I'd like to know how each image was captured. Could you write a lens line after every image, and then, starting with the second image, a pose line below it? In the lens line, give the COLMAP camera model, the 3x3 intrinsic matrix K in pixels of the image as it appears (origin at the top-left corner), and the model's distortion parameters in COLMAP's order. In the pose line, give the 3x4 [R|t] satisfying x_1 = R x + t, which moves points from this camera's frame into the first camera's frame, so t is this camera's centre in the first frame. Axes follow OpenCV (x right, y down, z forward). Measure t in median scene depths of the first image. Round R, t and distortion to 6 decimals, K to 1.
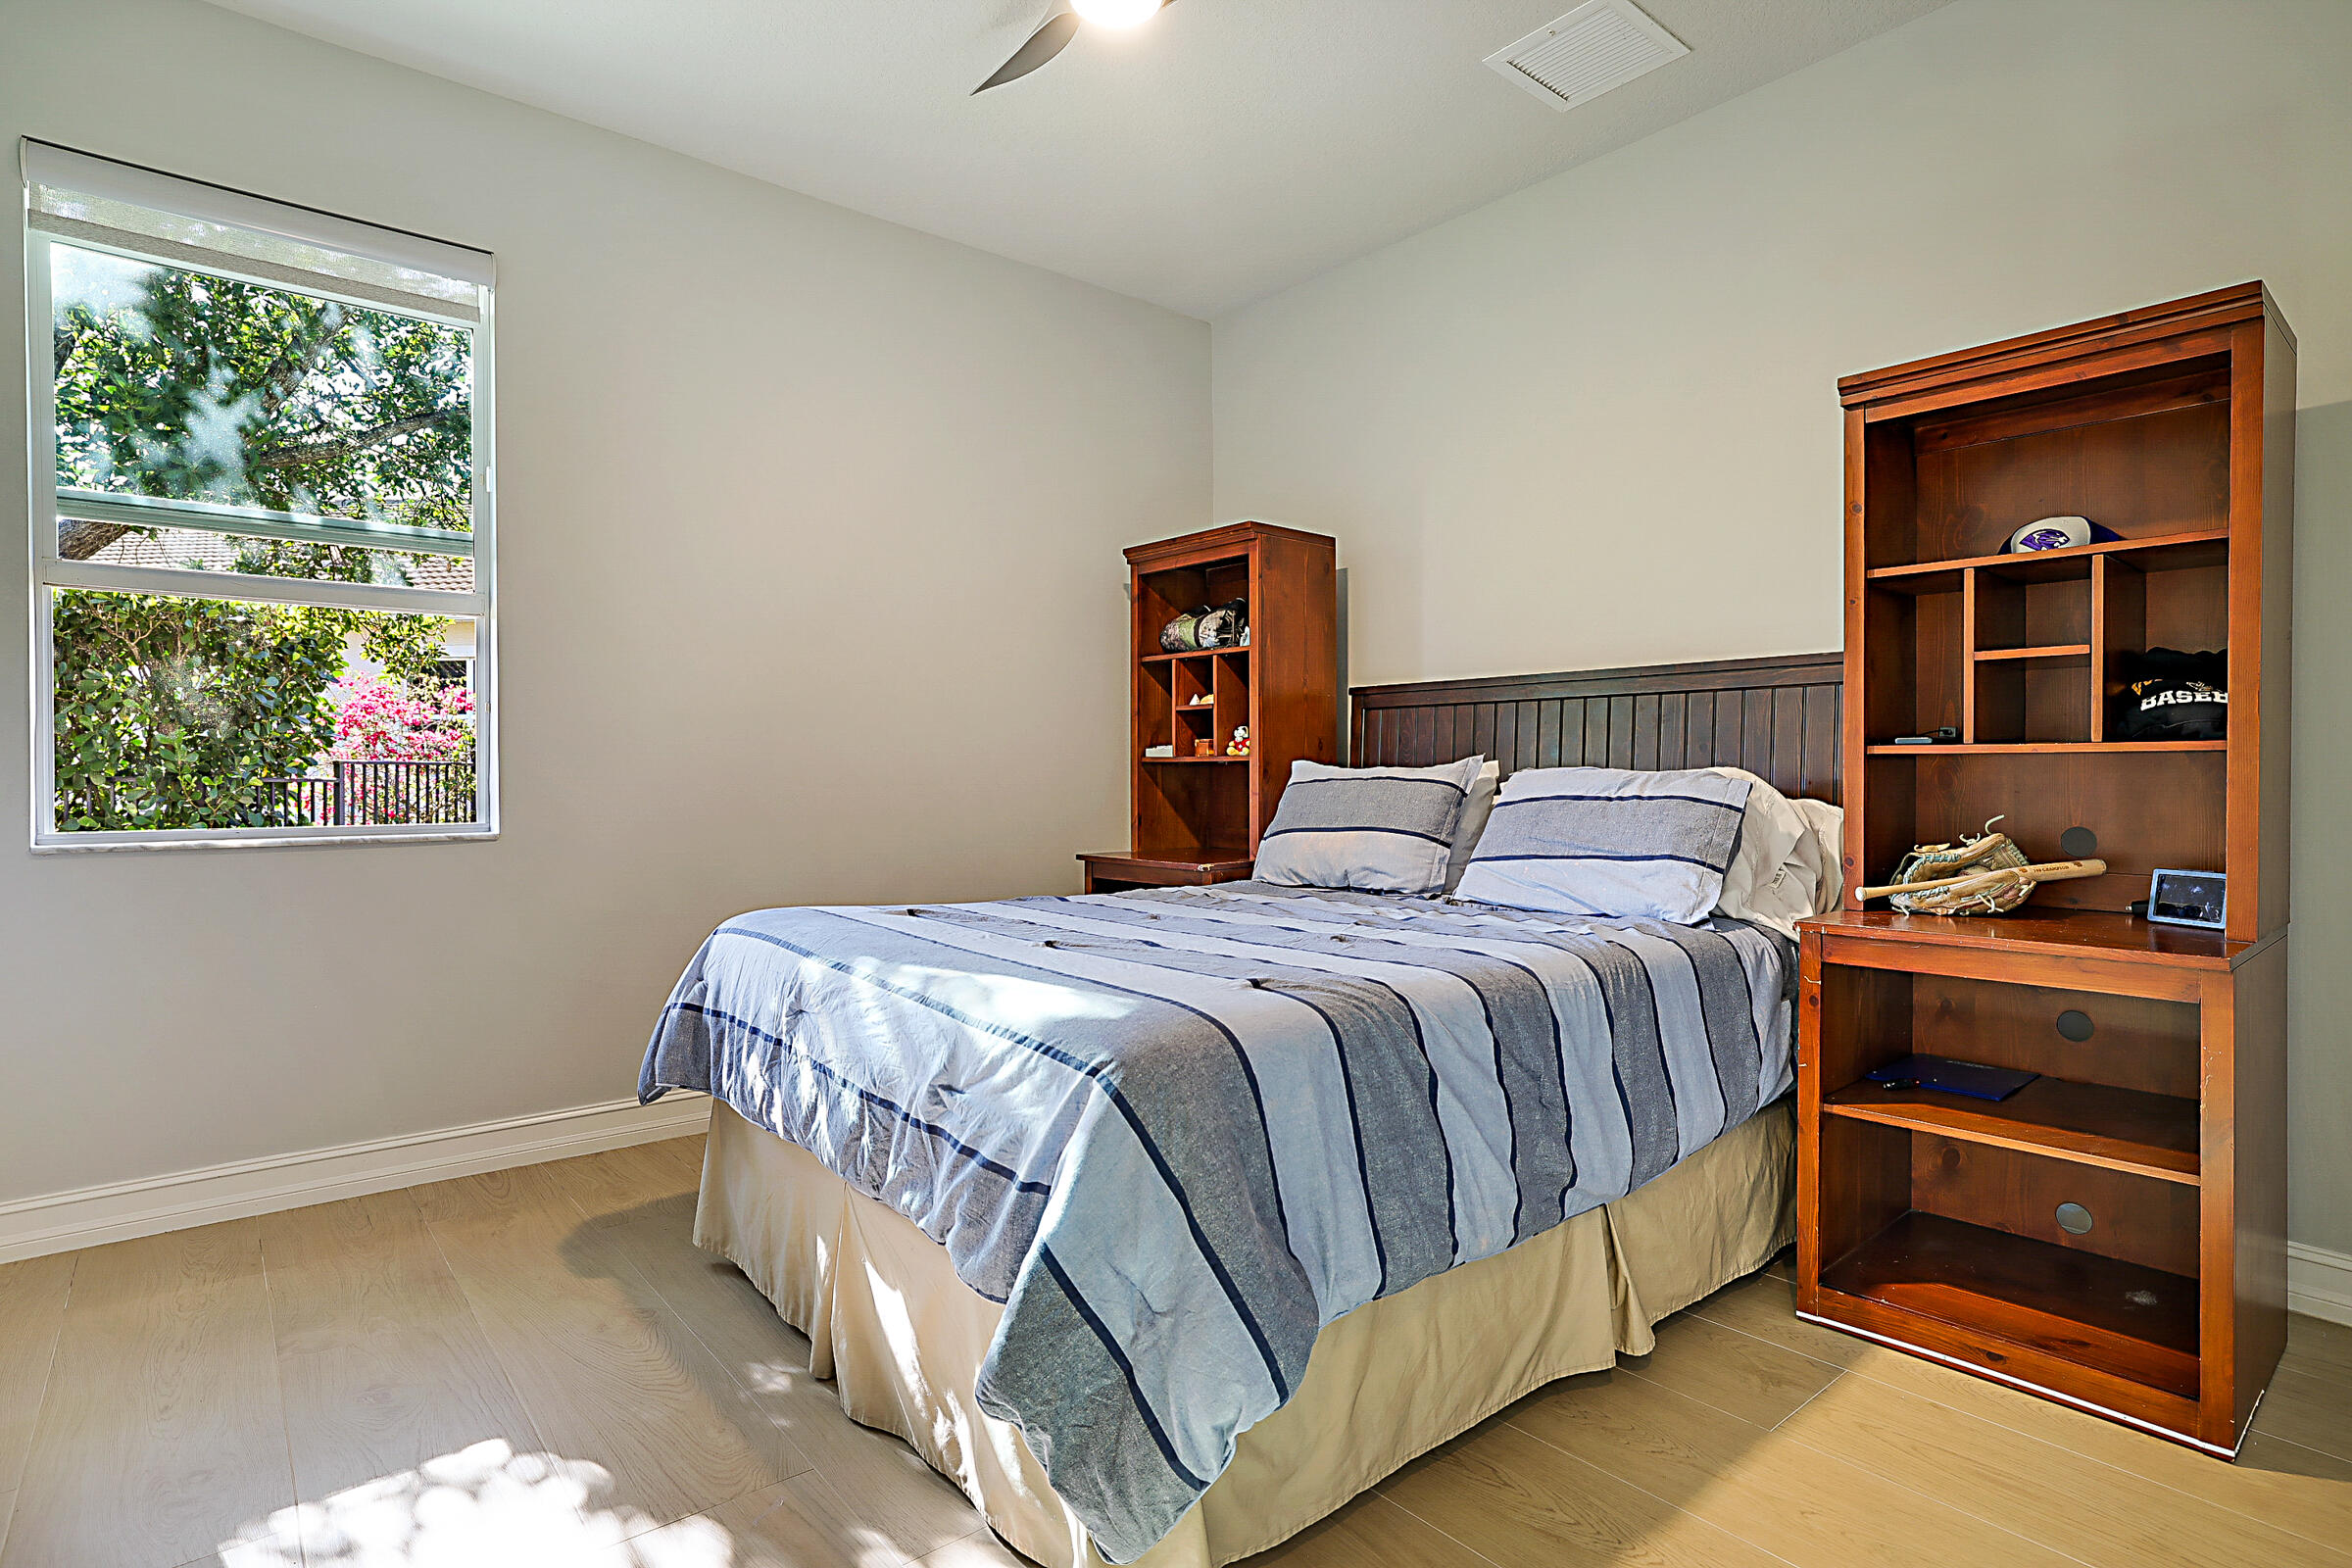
lens RADIAL K [[1214.5, 0, 1173.7], [0, 1214.5, 779.9], [0, 0, 1]] dist [-0.012470, 0.014386]
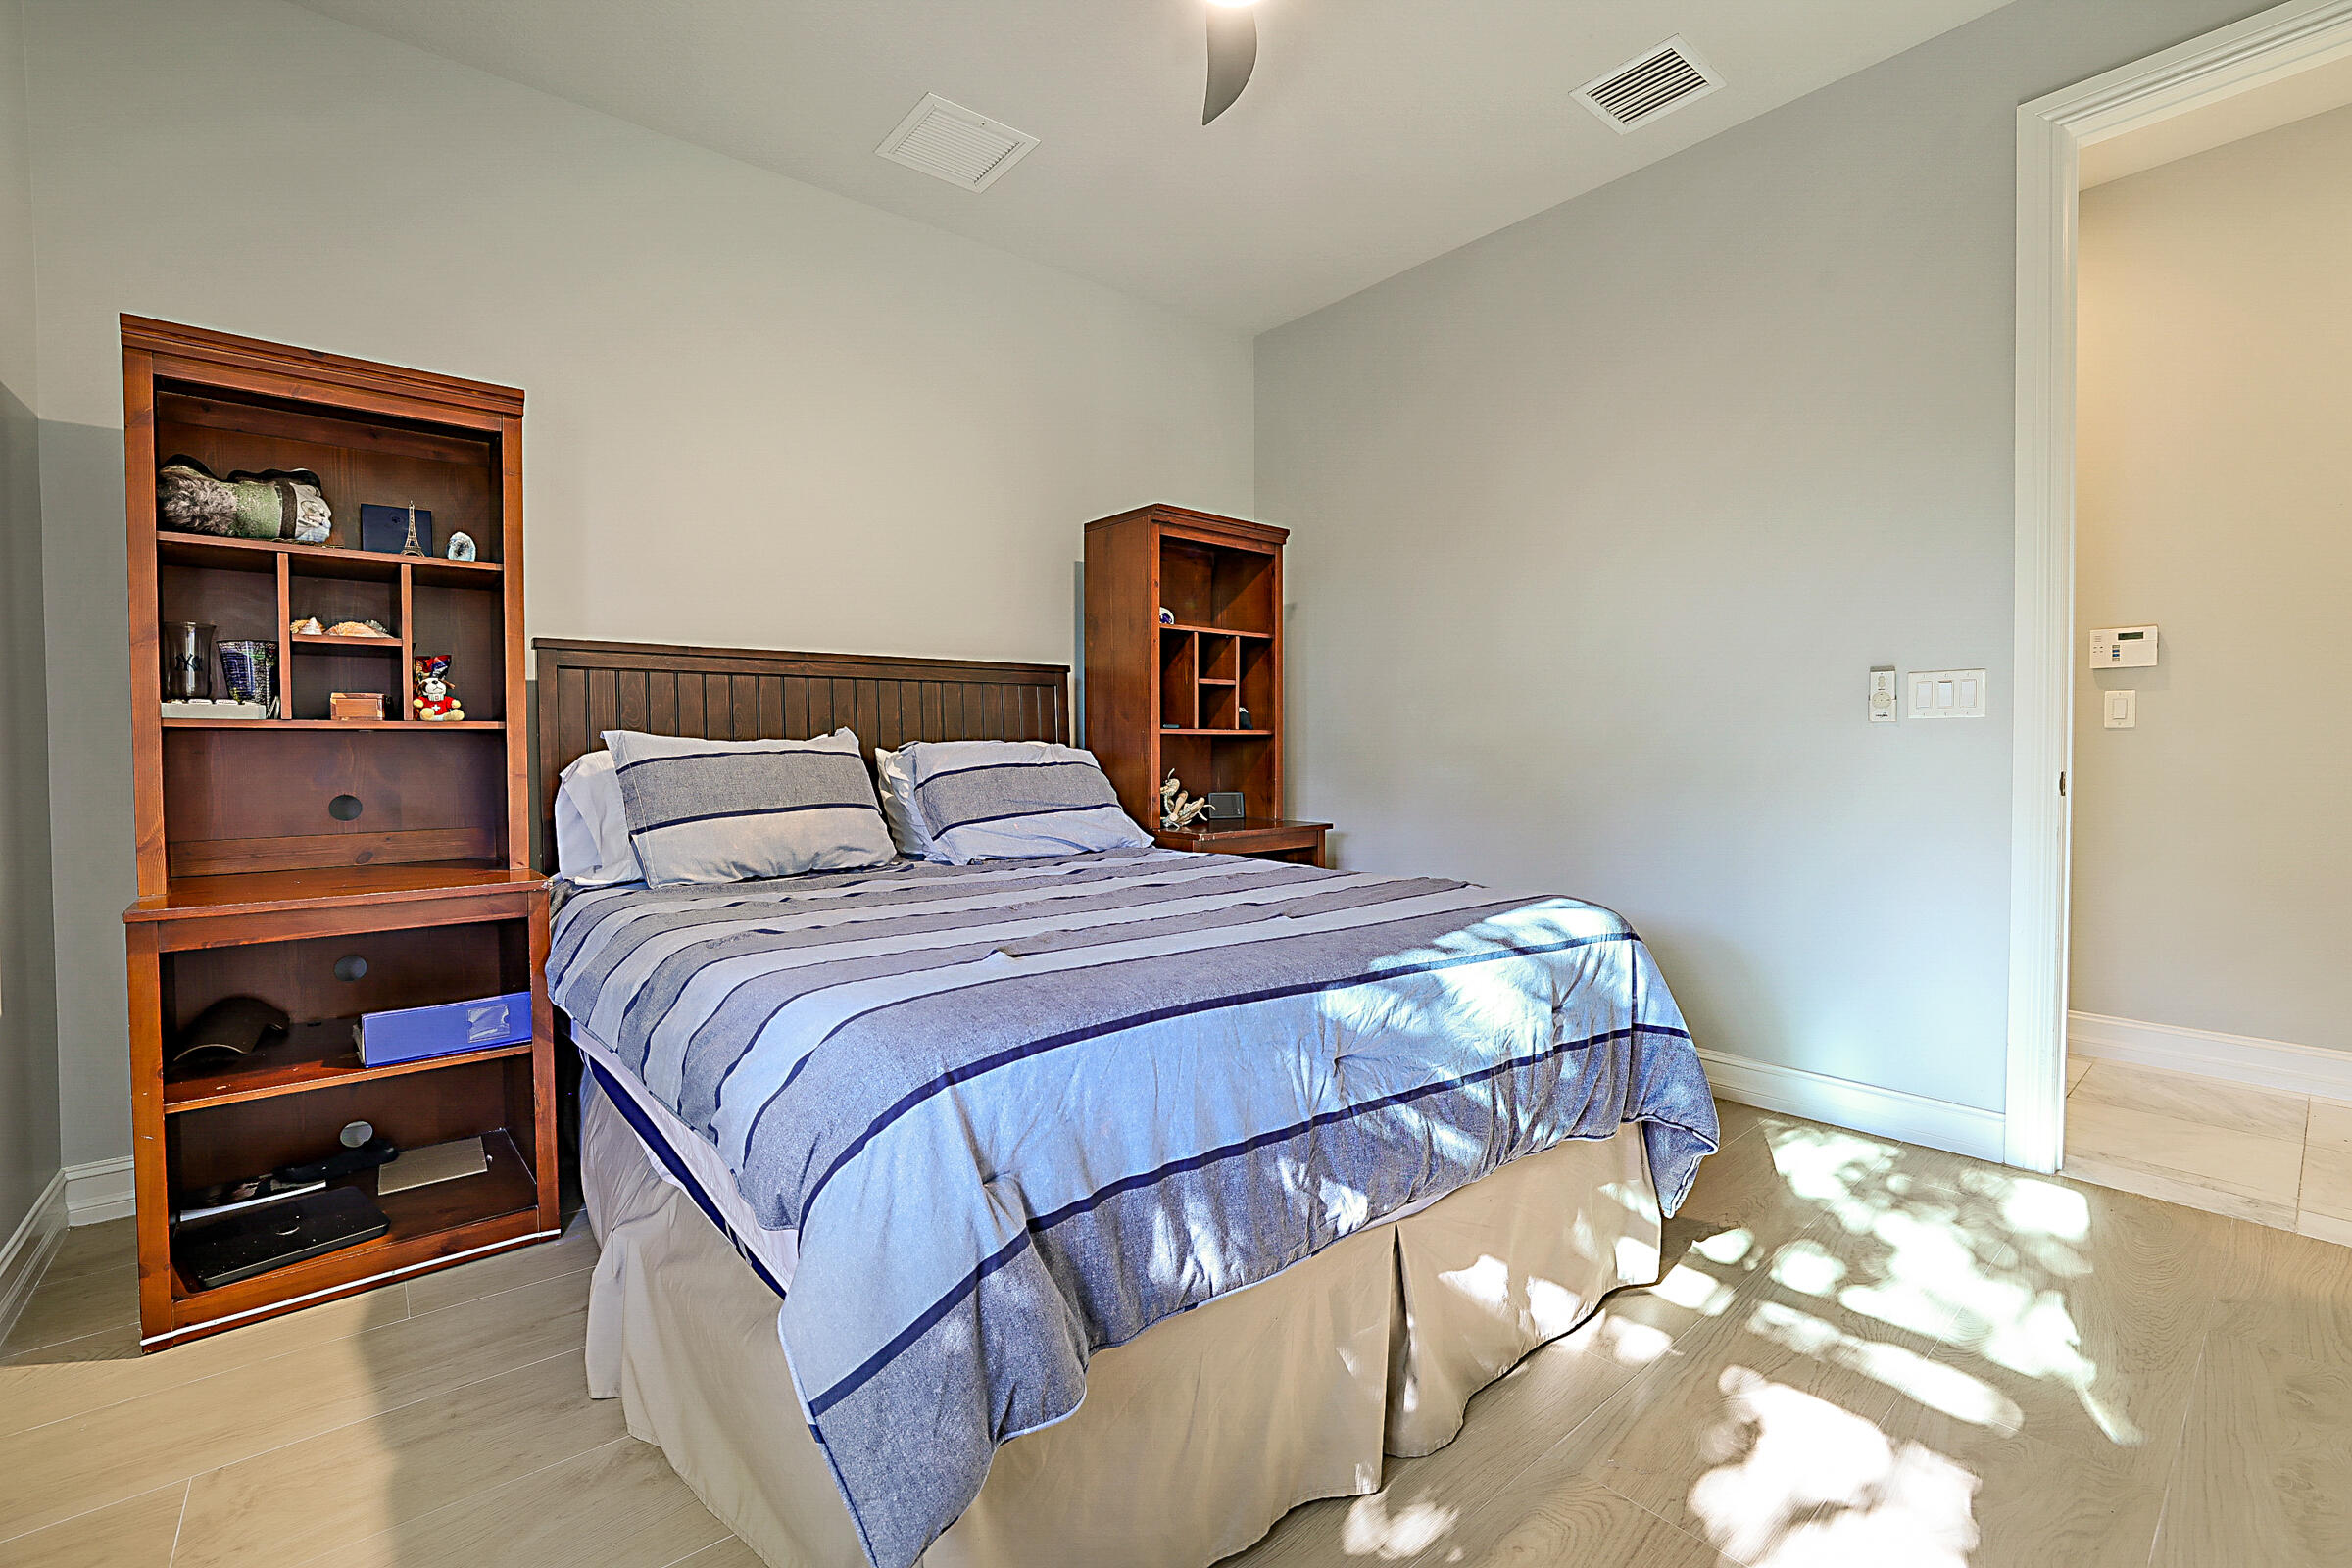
lens RADIAL K [[999.8, 0, 1172.8], [0, 999.8, 773.7], [0, 0, 1]] dist [-0.019258, 0.000864]
pose [[-0.001572, -0.028402, 0.999595, -0.608859], [0.010258, 0.999544, 0.028417, -0.003263], [-0.999946, 0.010299, -0.001280, 0.730337]]
